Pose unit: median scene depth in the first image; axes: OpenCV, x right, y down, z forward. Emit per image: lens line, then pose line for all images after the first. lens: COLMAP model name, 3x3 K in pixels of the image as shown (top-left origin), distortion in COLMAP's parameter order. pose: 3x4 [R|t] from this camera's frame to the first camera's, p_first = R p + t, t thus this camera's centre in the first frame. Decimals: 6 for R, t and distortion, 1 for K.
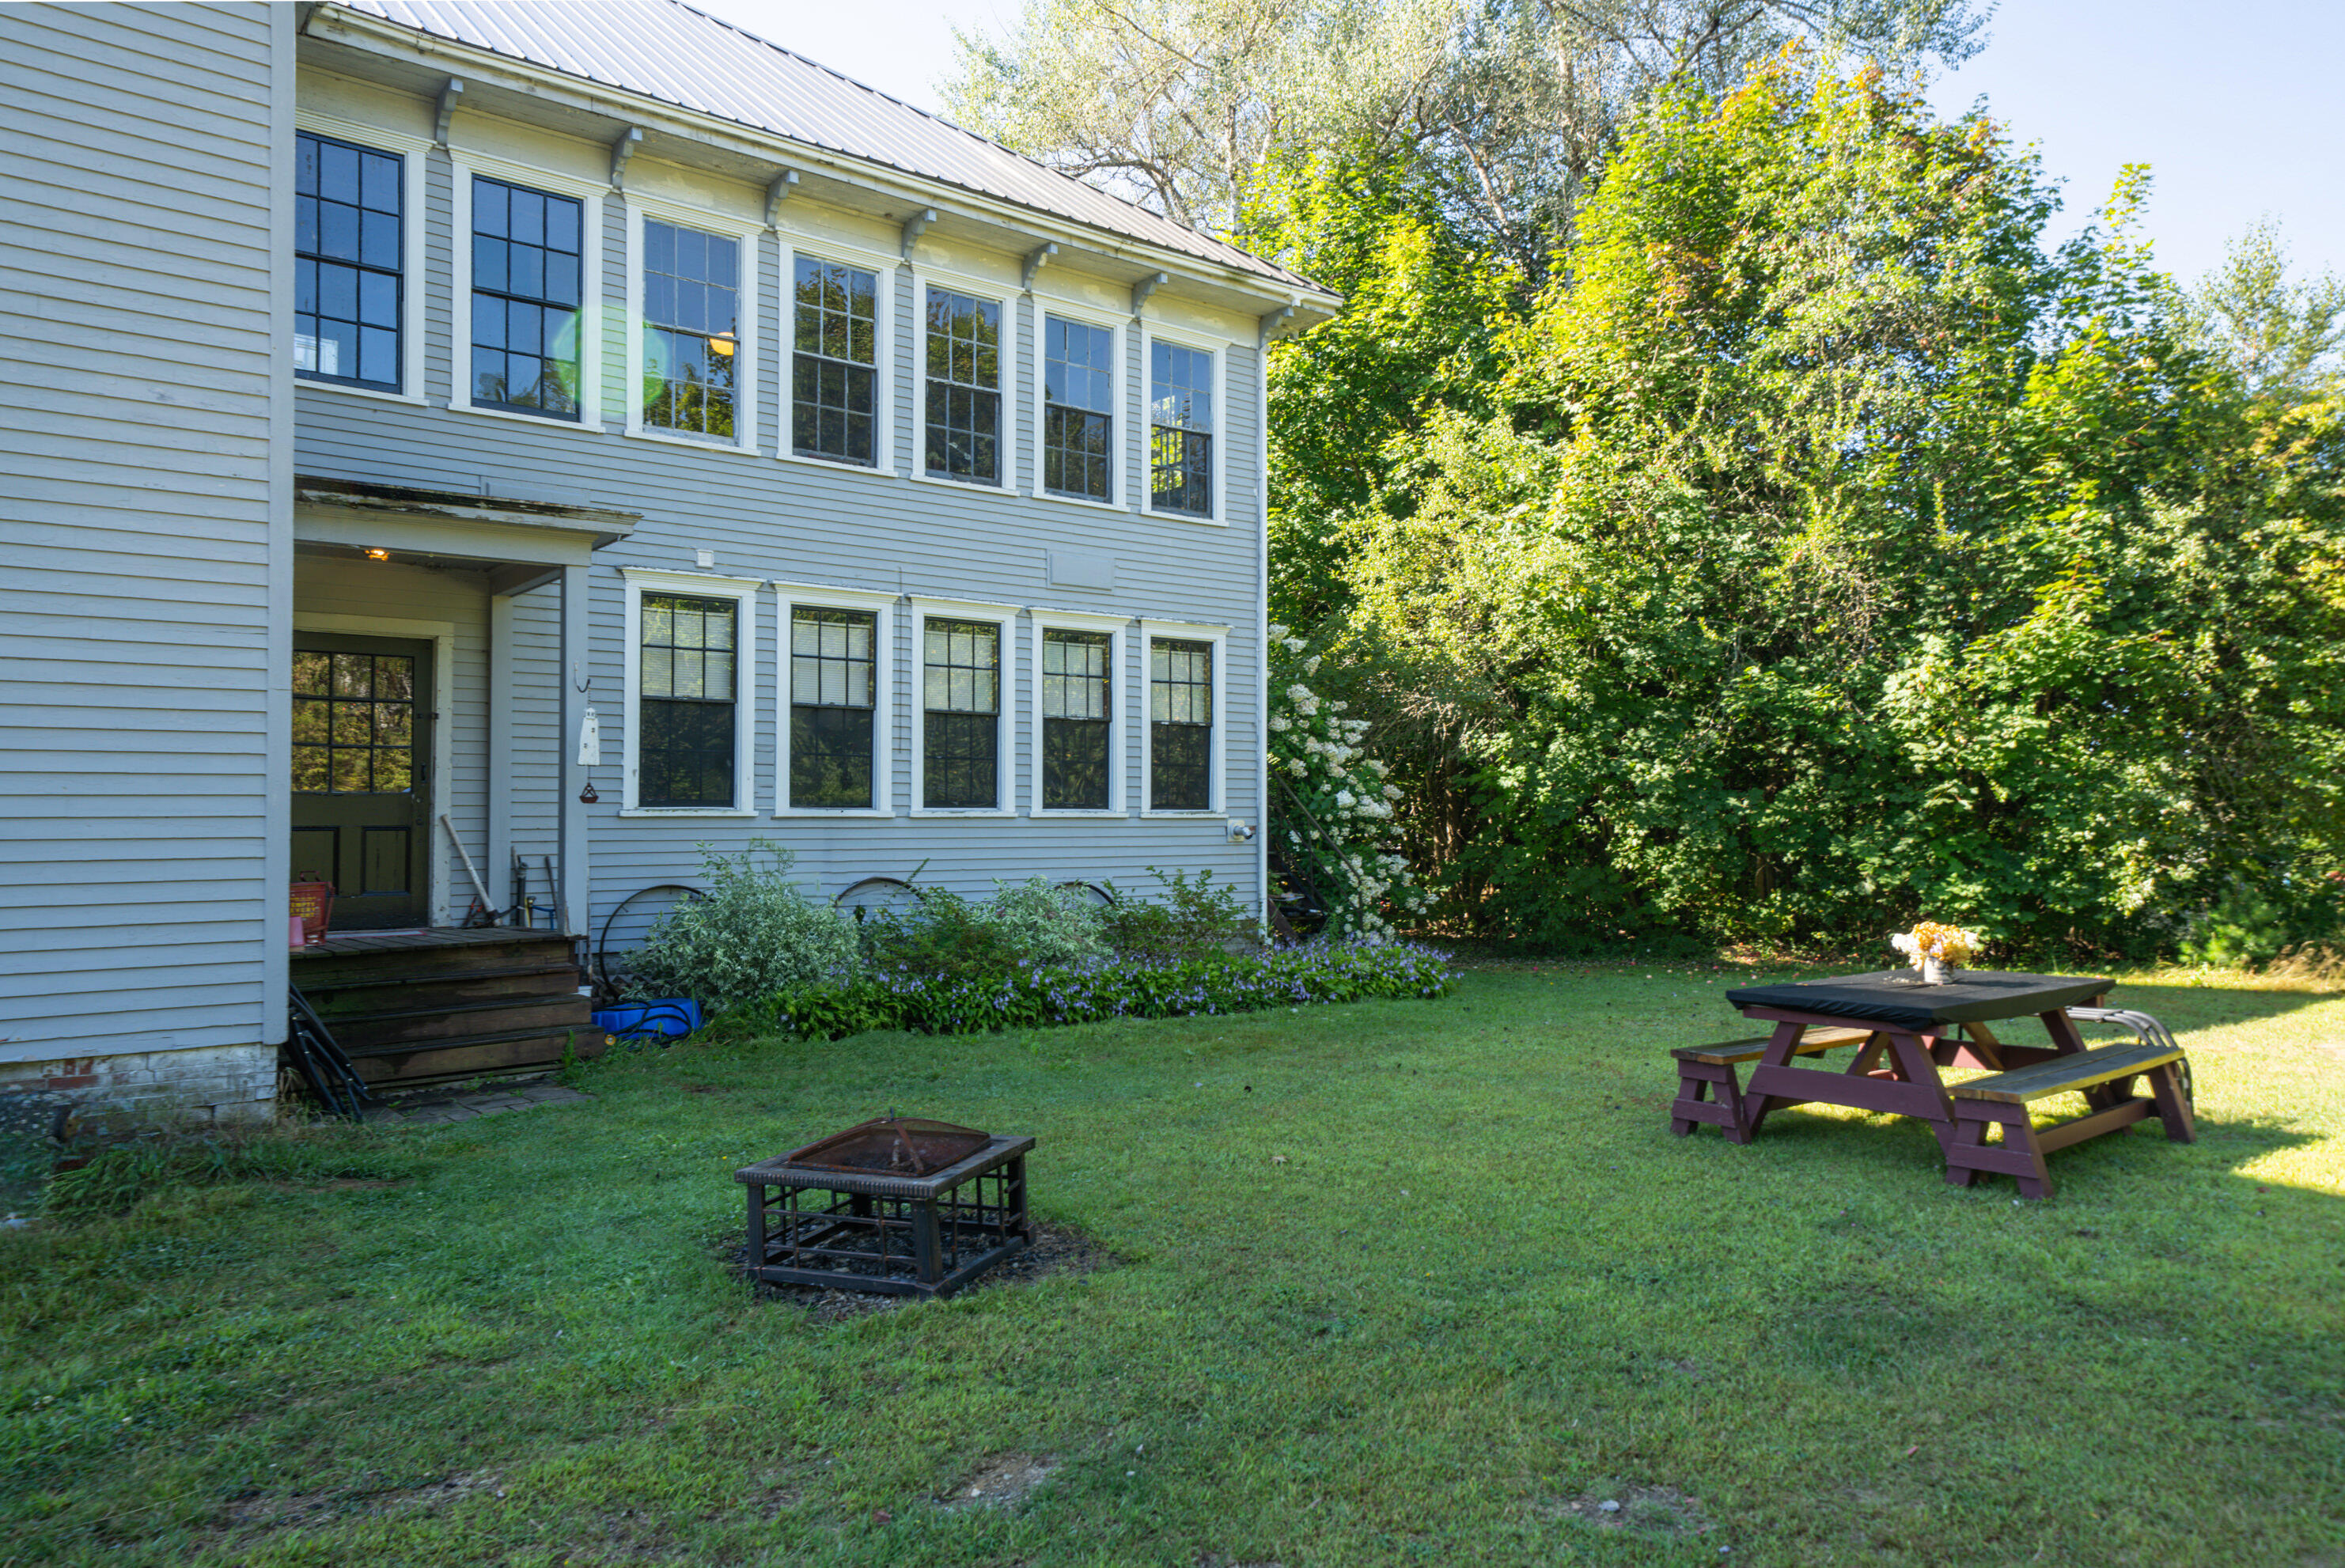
lens RADIAL K [[1627.0, 0, 1180.9], [0, 1627.0, 795.3], [0, 0, 1]] dist [0.000359, -0.000699]
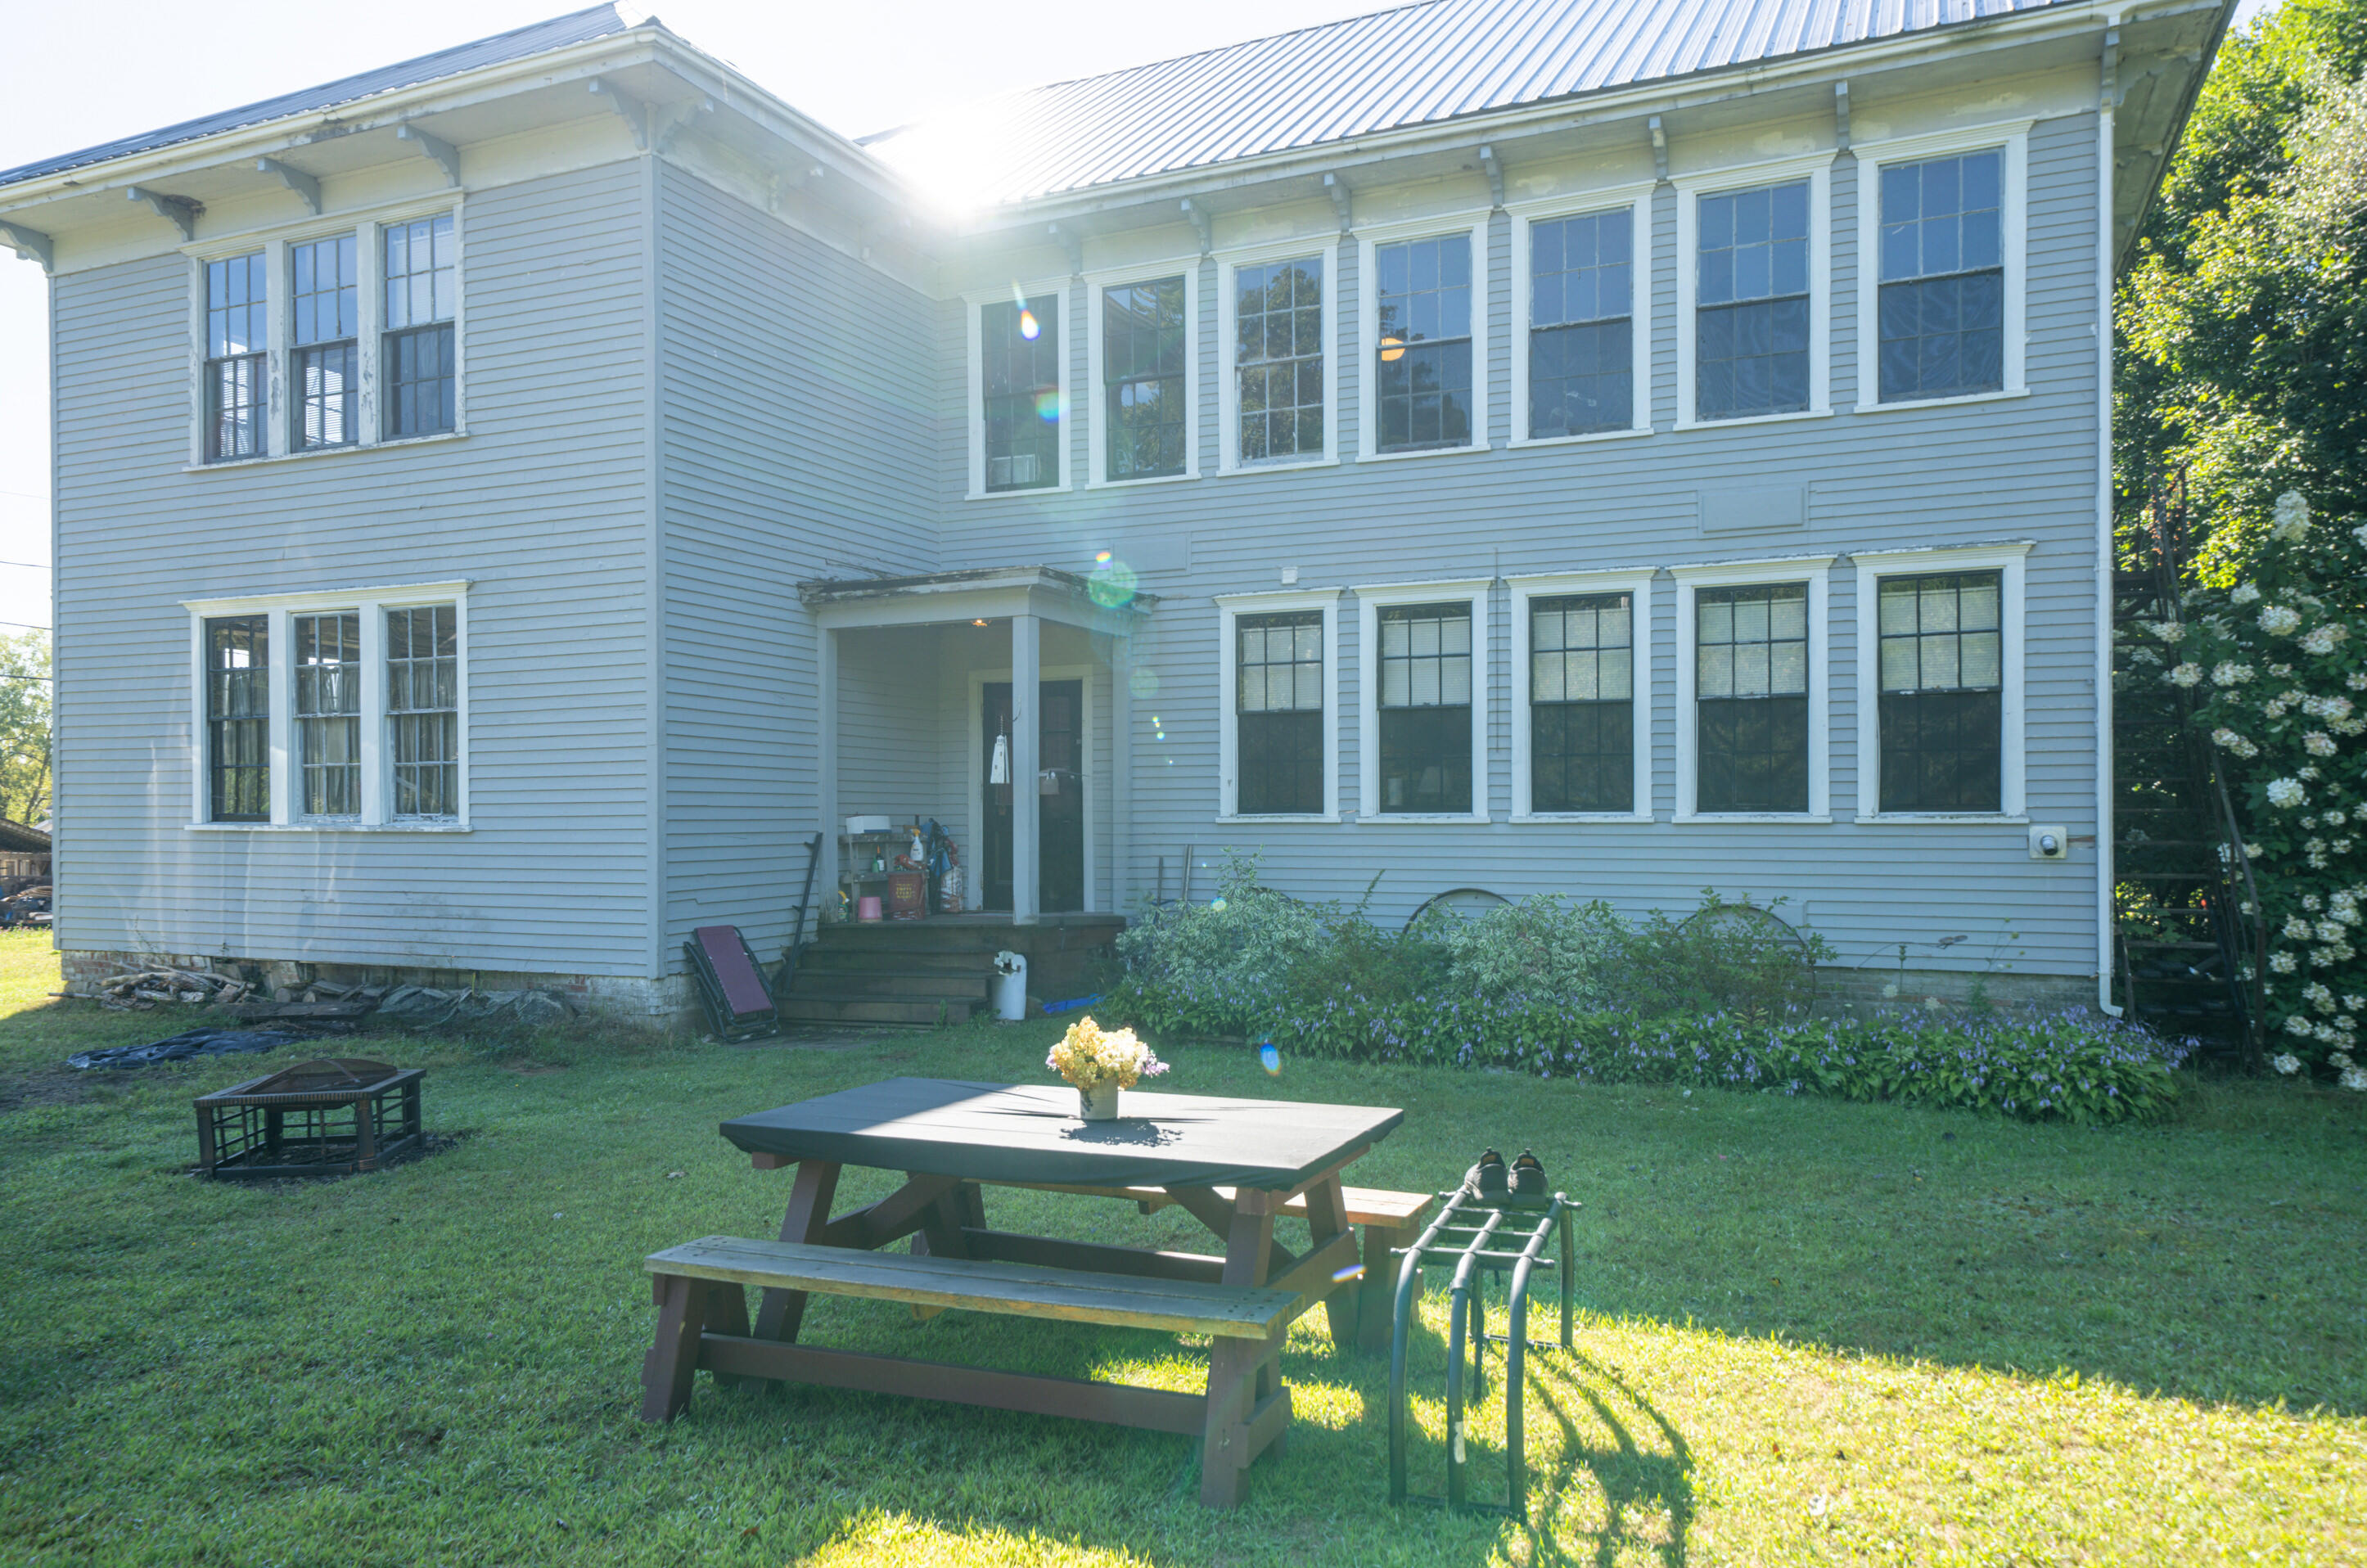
lens RADIAL K [[1596.9, 0, 1233.7], [0, 1596.9, 808.5], [0, 0, 1]] dist [0.023941, -0.000517]
pose [[0.446640, -0.009498, -0.894663, 0.519519], [0.013676, 0.999899, -0.003788, 0.006006], [0.894609, -0.010544, 0.446725, 0.436552]]
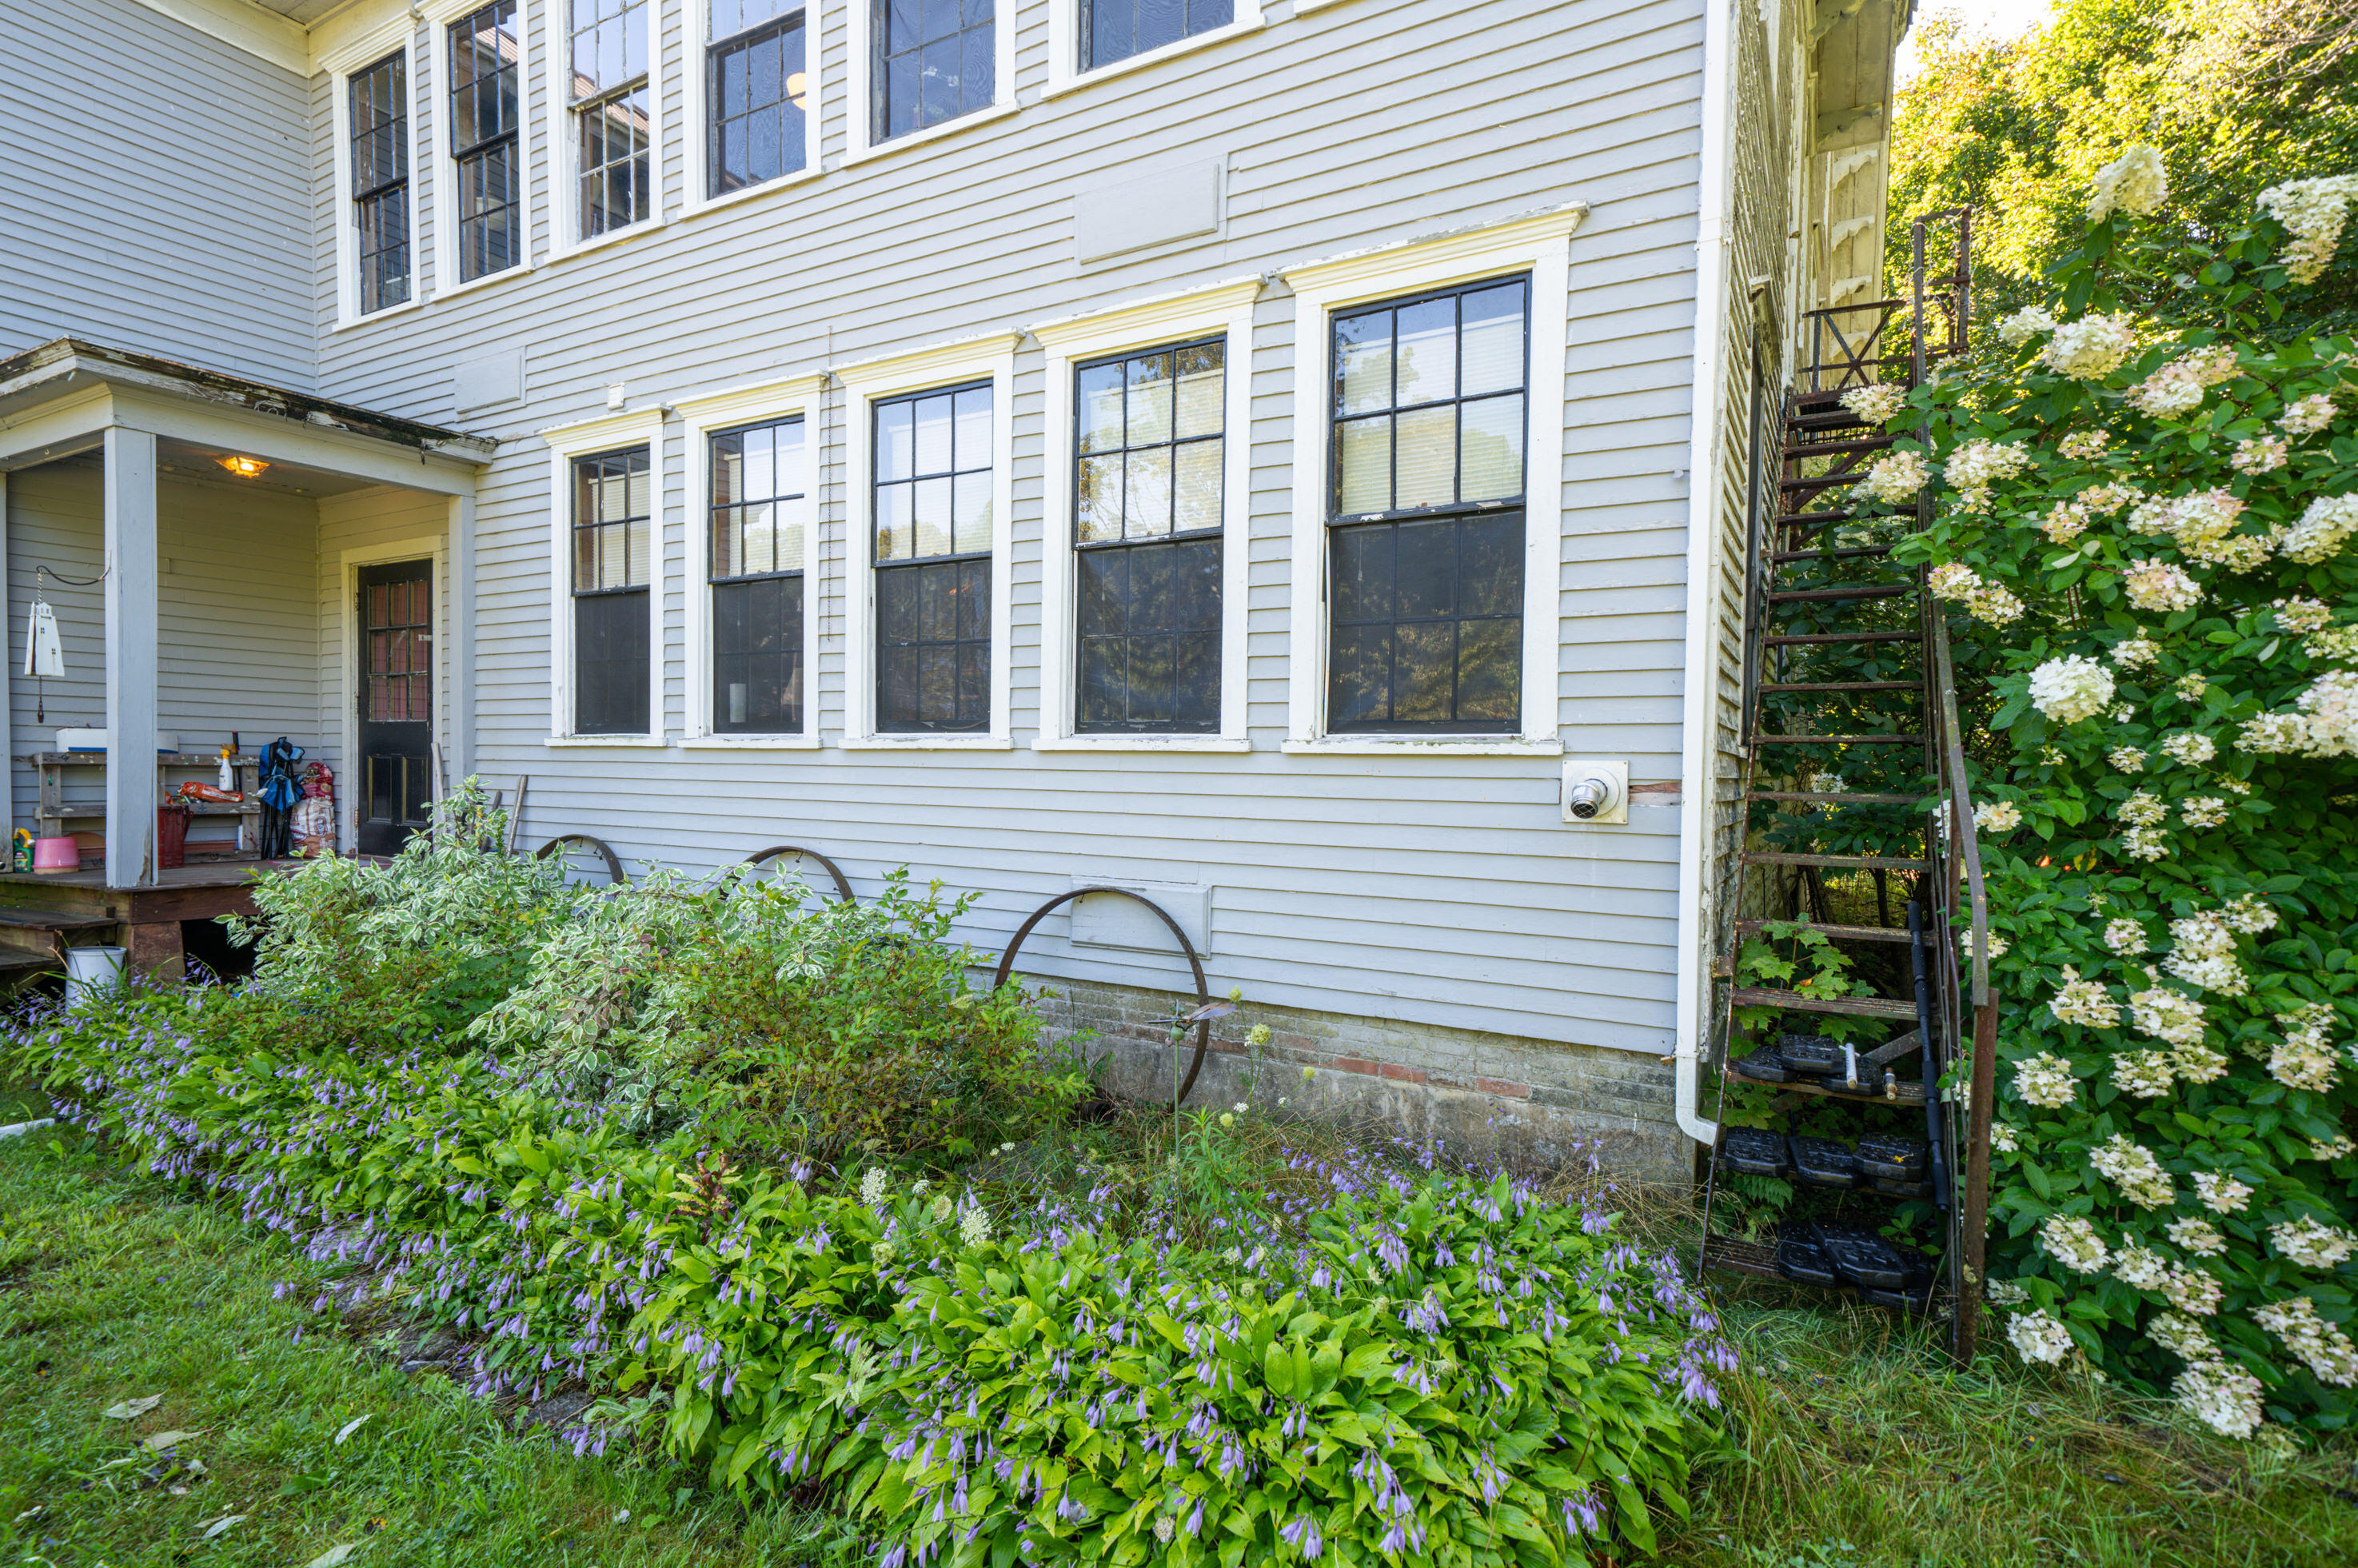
lens RADIAL K [[1193.7, 0, 1180.2], [0, 1193.7, 788.2], [0, 0, 1]] dist [0.015712, 0.000339]
pose [[0.349503, 0.022596, -0.936663, 0.264091], [-0.001424, 0.999721, 0.023586, 0.016162], [0.936934, -0.006909, 0.349437, 0.898837]]
